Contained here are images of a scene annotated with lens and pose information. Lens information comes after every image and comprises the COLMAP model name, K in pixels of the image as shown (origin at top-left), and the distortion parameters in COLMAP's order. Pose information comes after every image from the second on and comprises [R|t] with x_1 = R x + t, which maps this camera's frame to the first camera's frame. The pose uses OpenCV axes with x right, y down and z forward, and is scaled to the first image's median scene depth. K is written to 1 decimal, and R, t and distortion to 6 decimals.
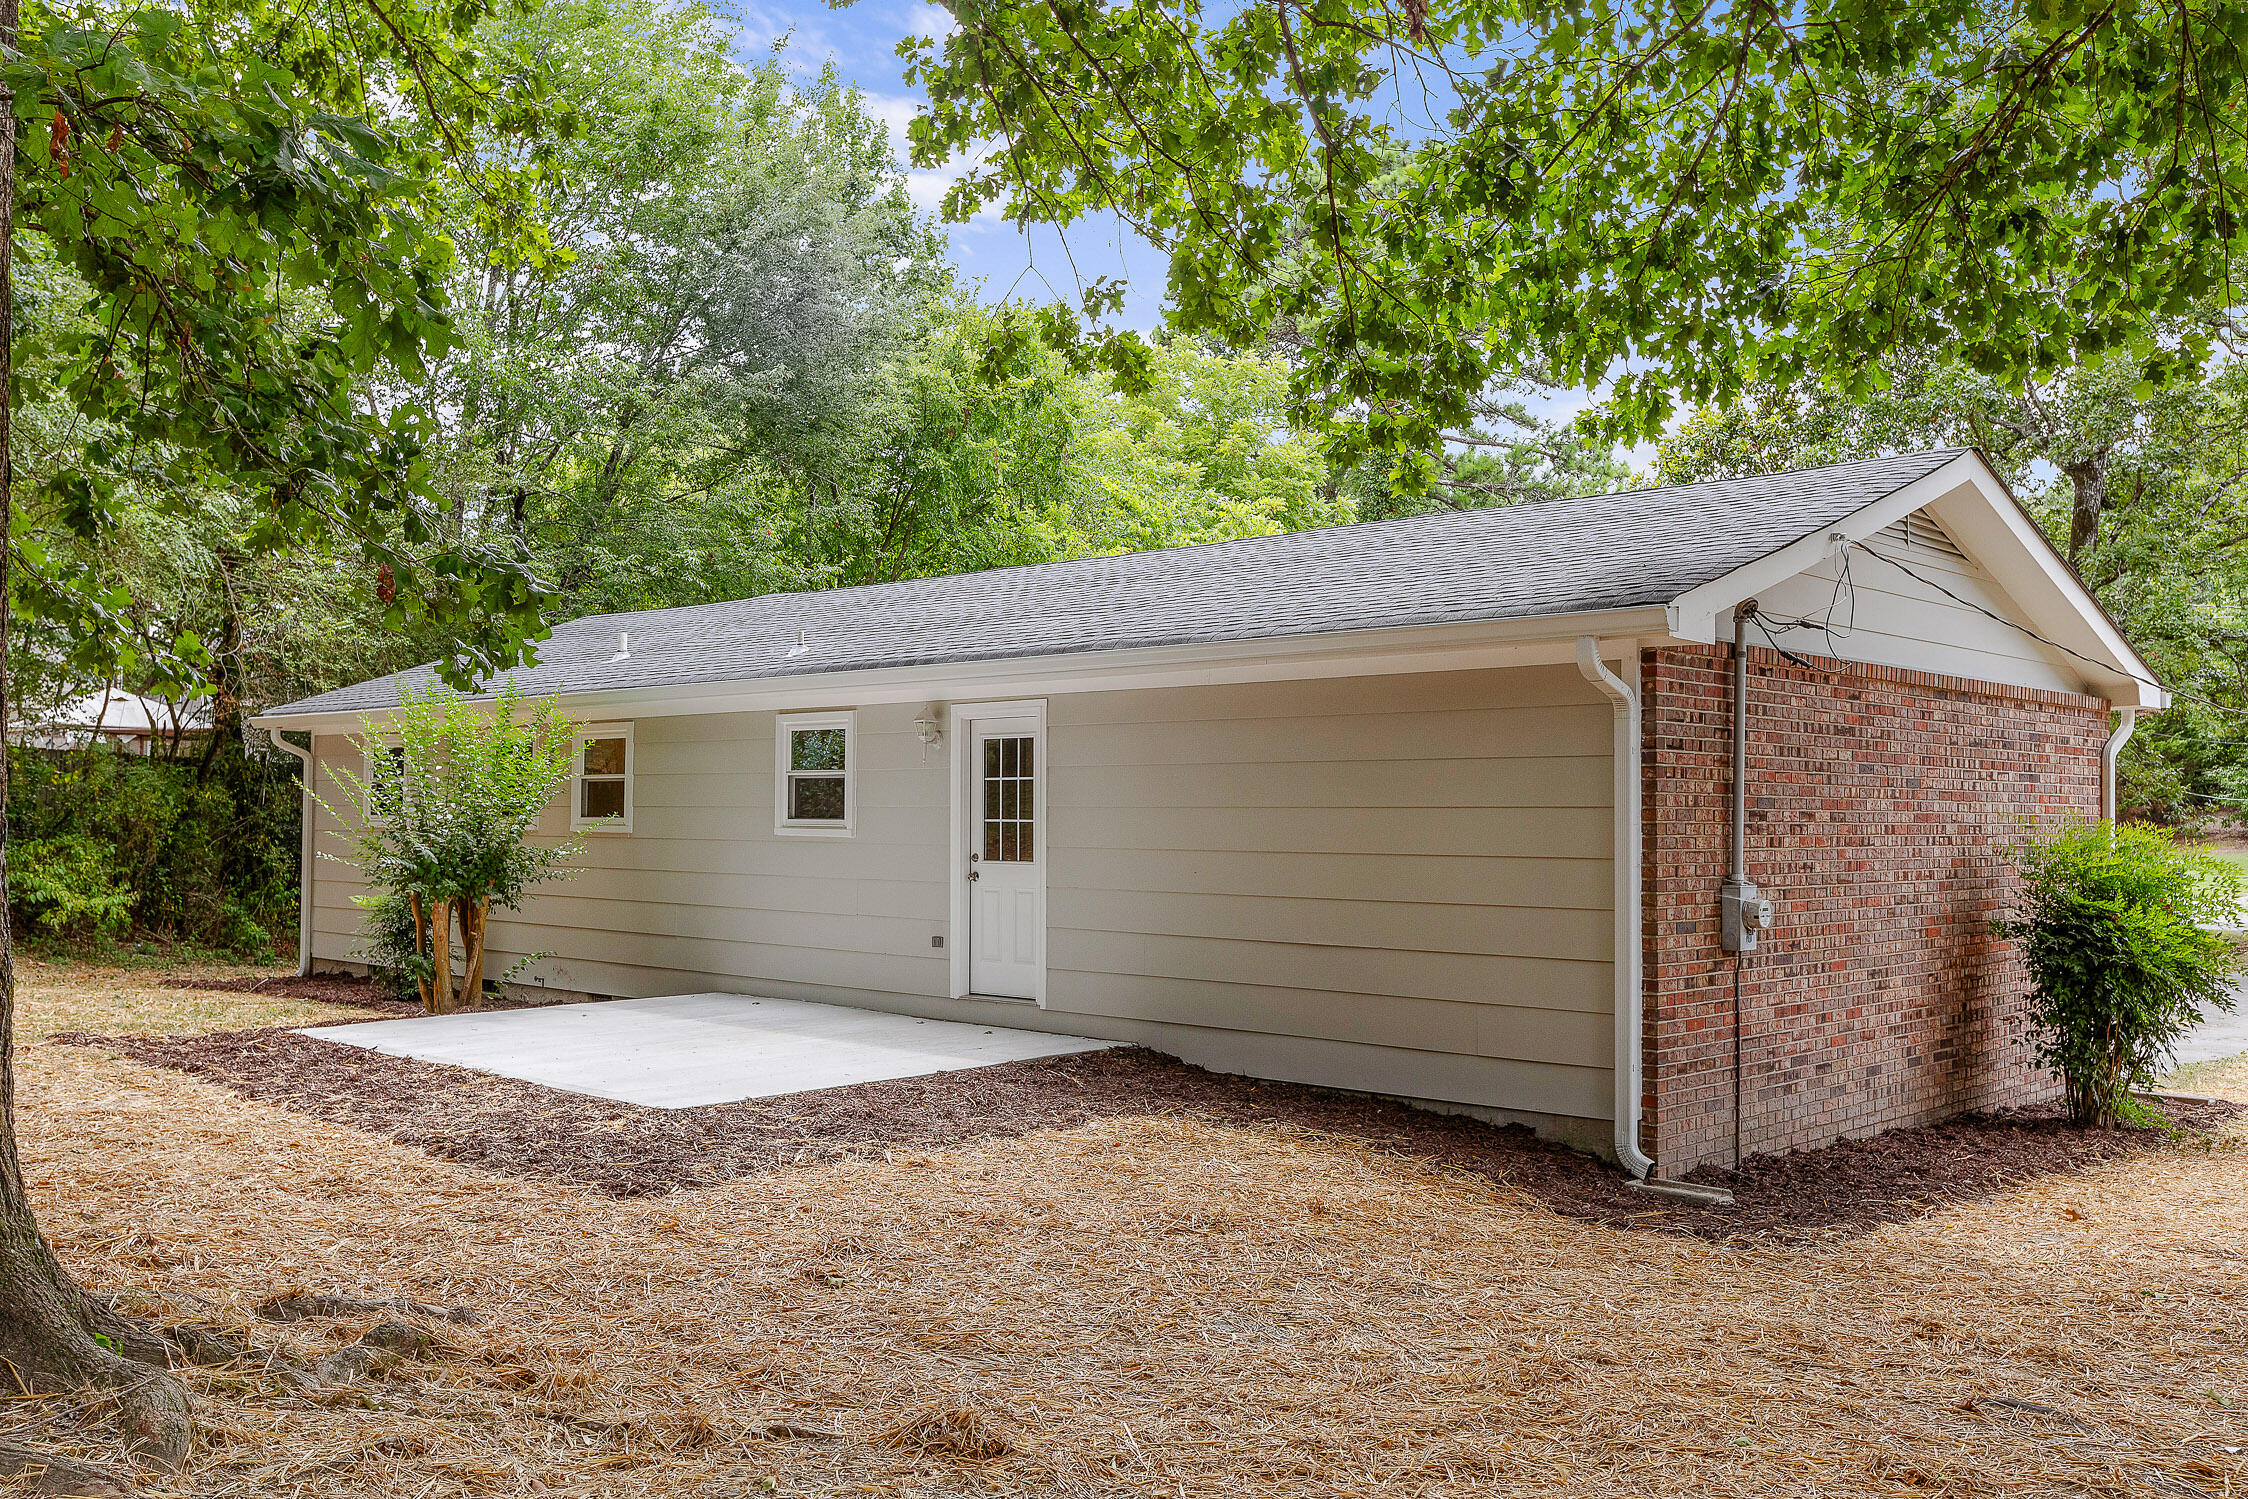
lens RADIAL K [[1980.3, 0, 1124.0], [0, 1980.3, 762.6], [0, 0, 1]] dist [-0.014552, -0.004570]
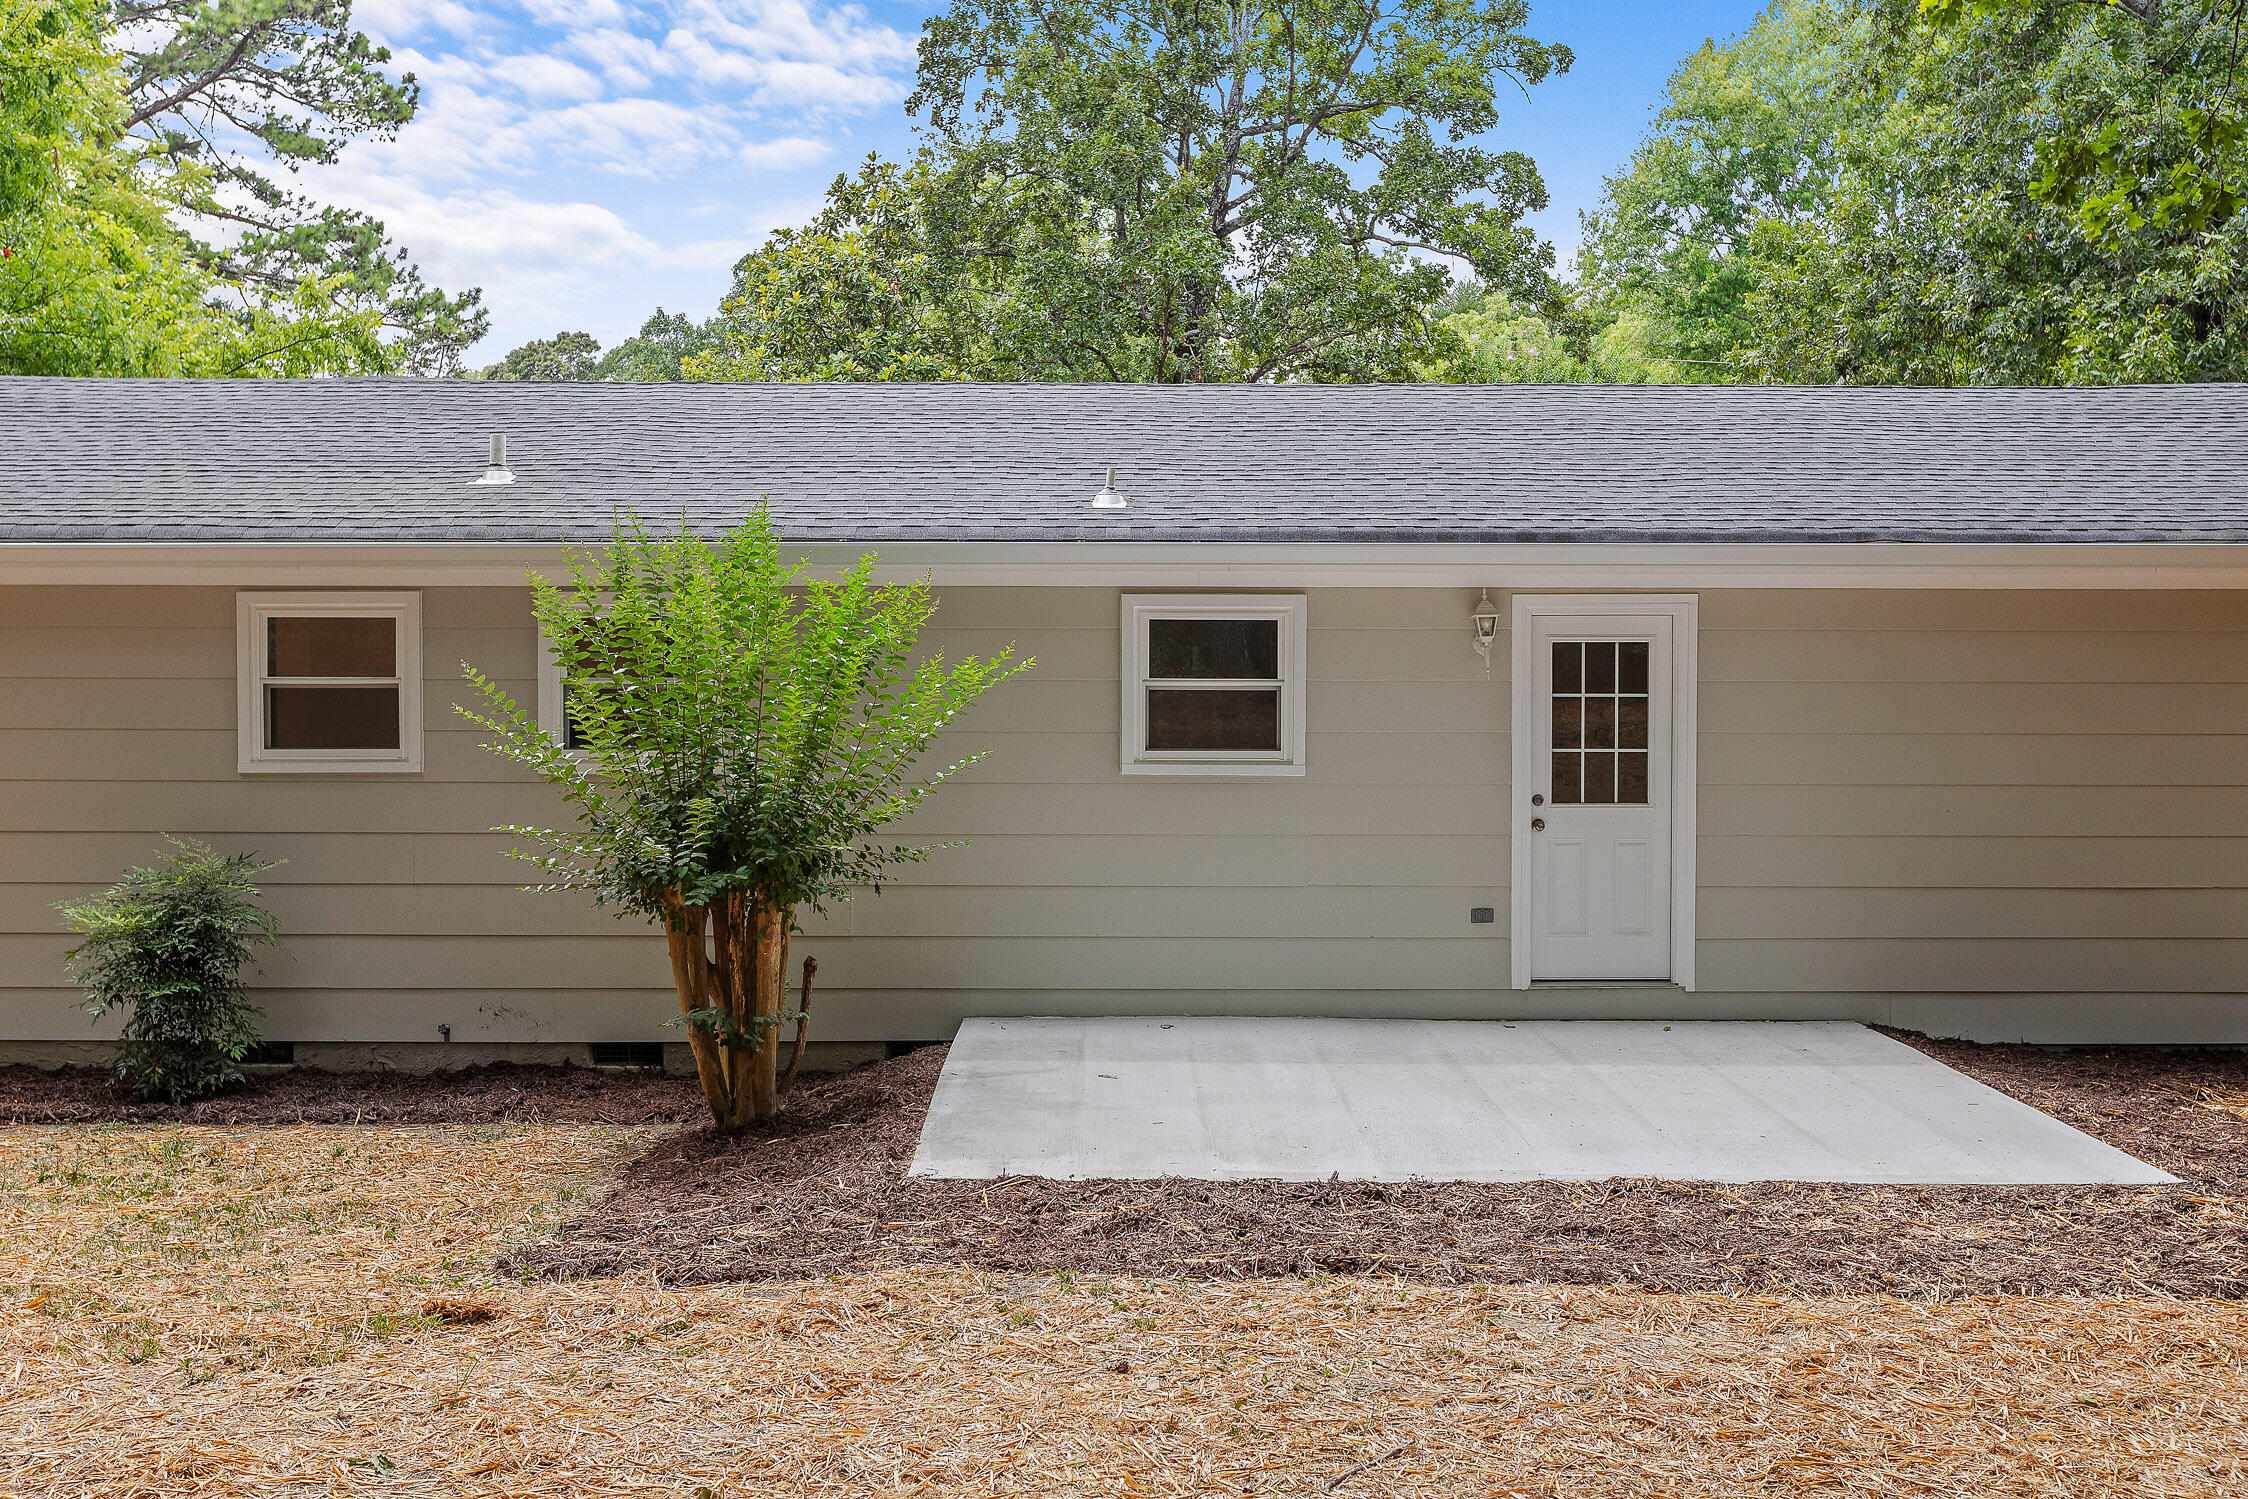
lens RADIAL K [[2170.8, 0, 1126.2], [0, 2170.8, 749.9], [0, 0, 1]] dist [-0.015873, 0.000000]
pose [[0.724582, -0.002614, 0.689184, -0.761963], [-0.015941, 0.999662, 0.020552, 0.014933], [-0.689005, -0.025878, 0.724295, 0.522440]]
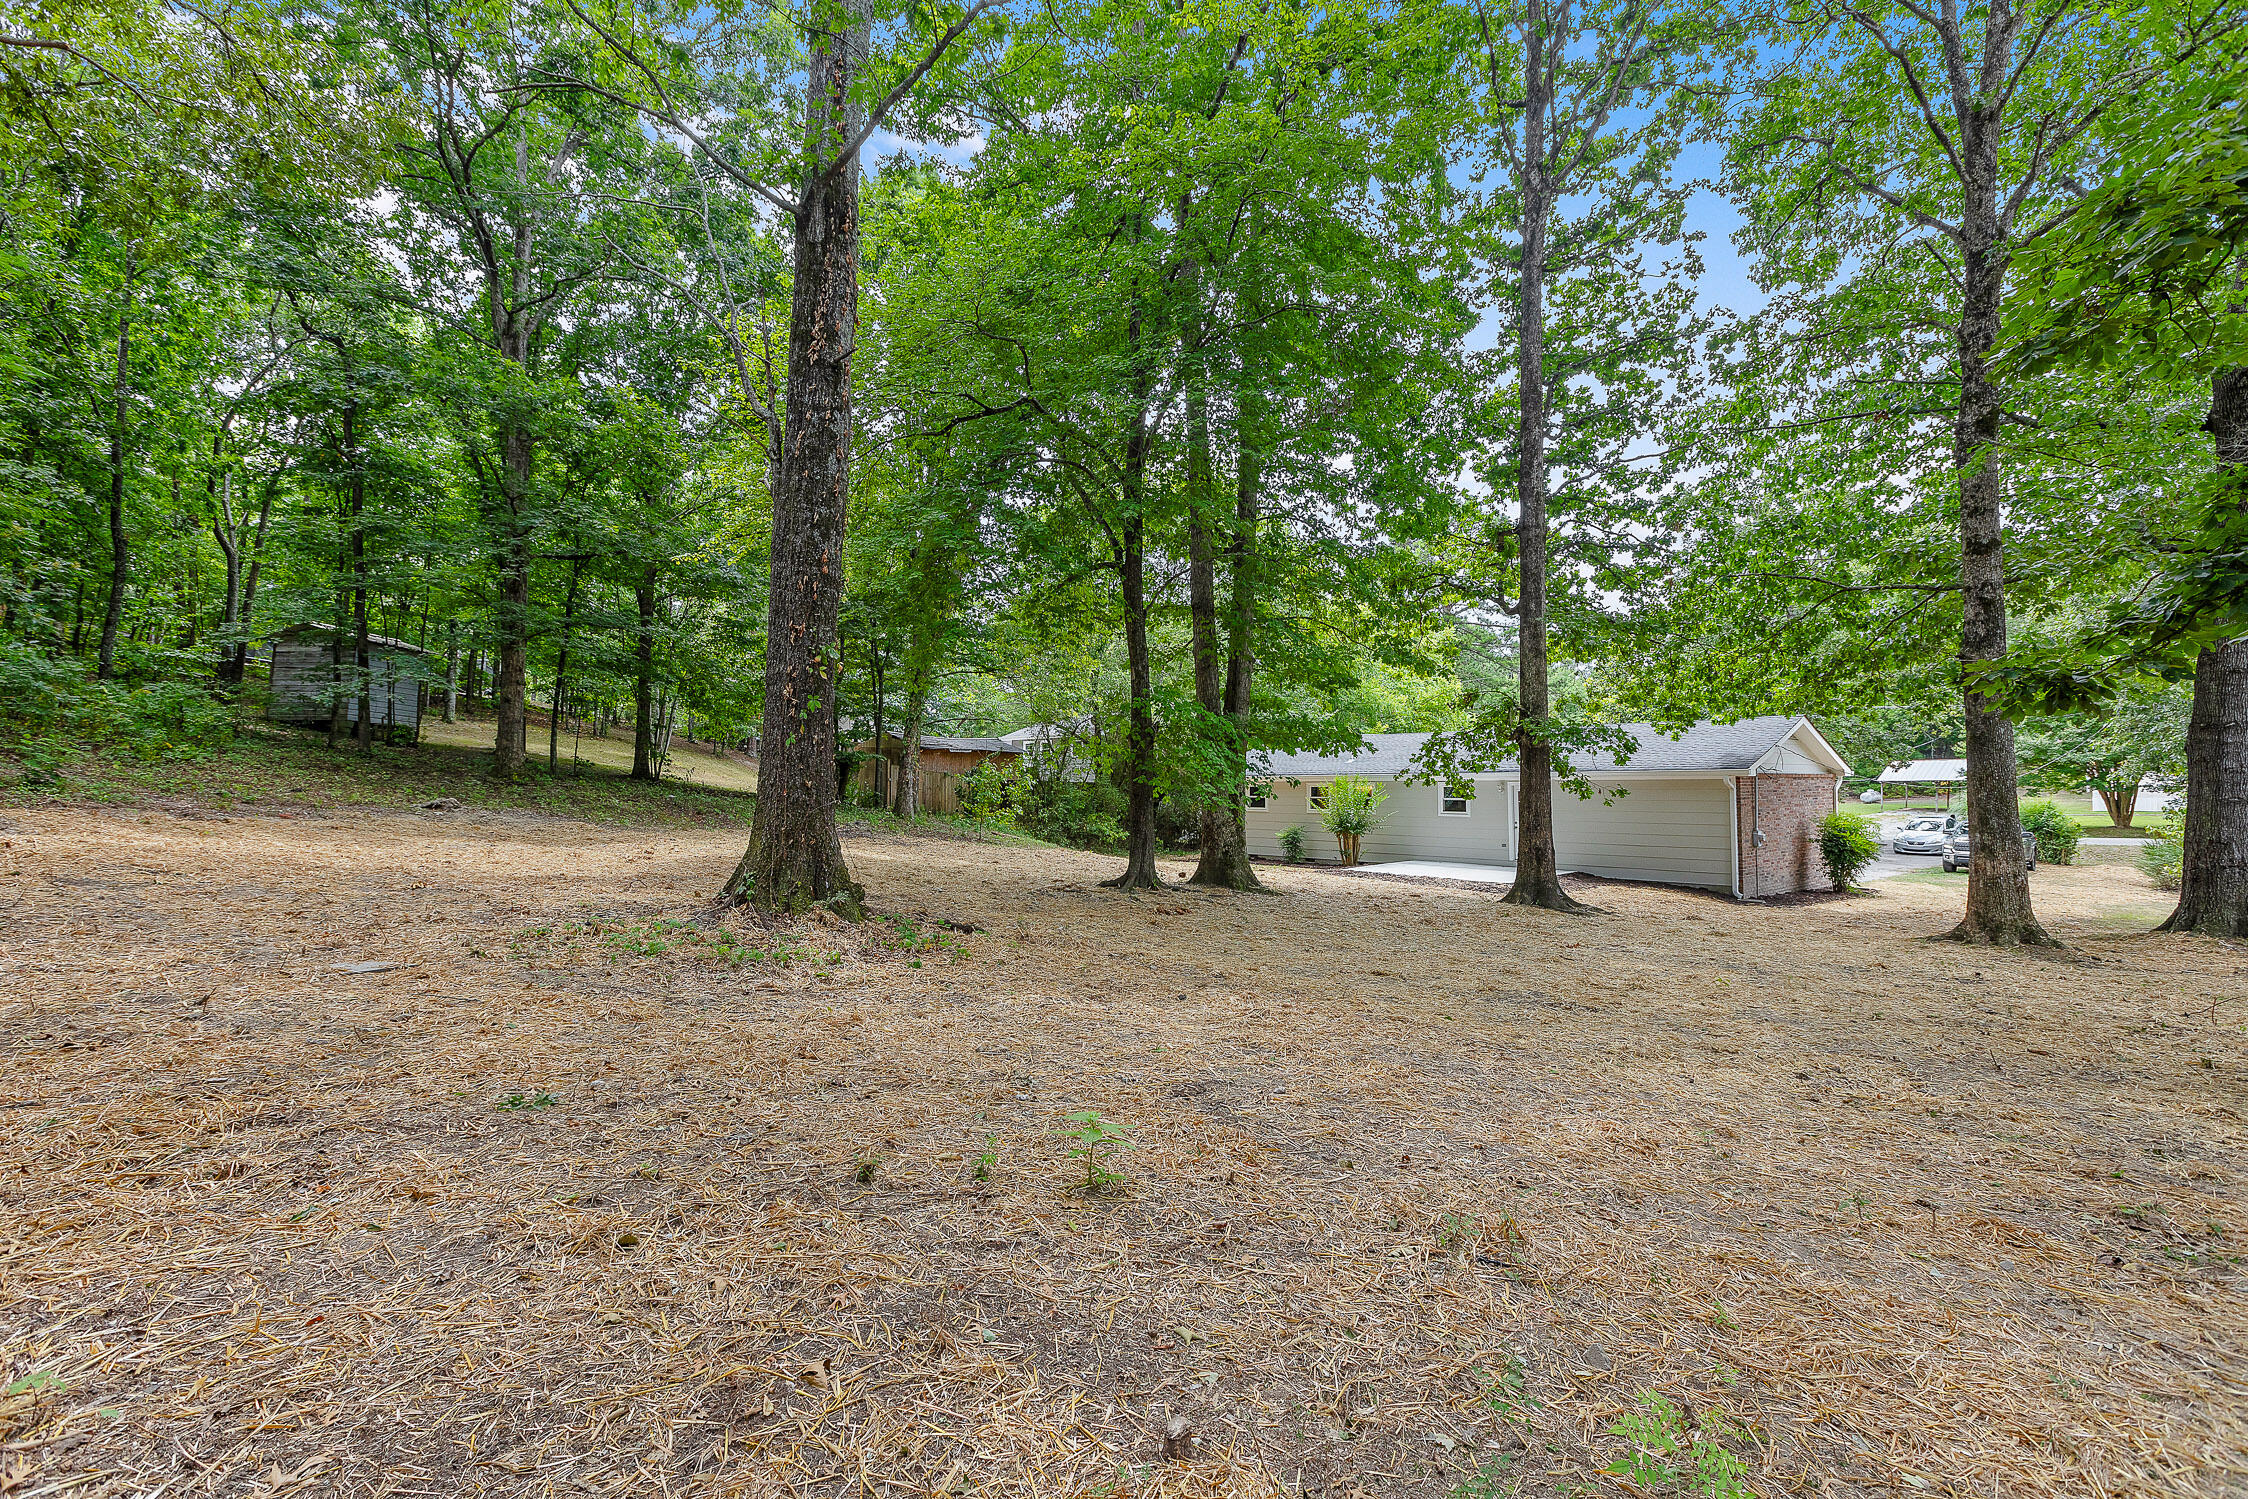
lens RADIAL K [[1020.1, 0, 1122.2], [0, 1020.1, 742.3], [0, 0, 1]] dist [0.001114, 0.000043]
pose [[0.995266, -0.013252, -0.096282, -0.636095], [0.012150, 0.999854, -0.012026, -0.090043], [0.096427, 0.010800, 0.995281, -1.003405]]
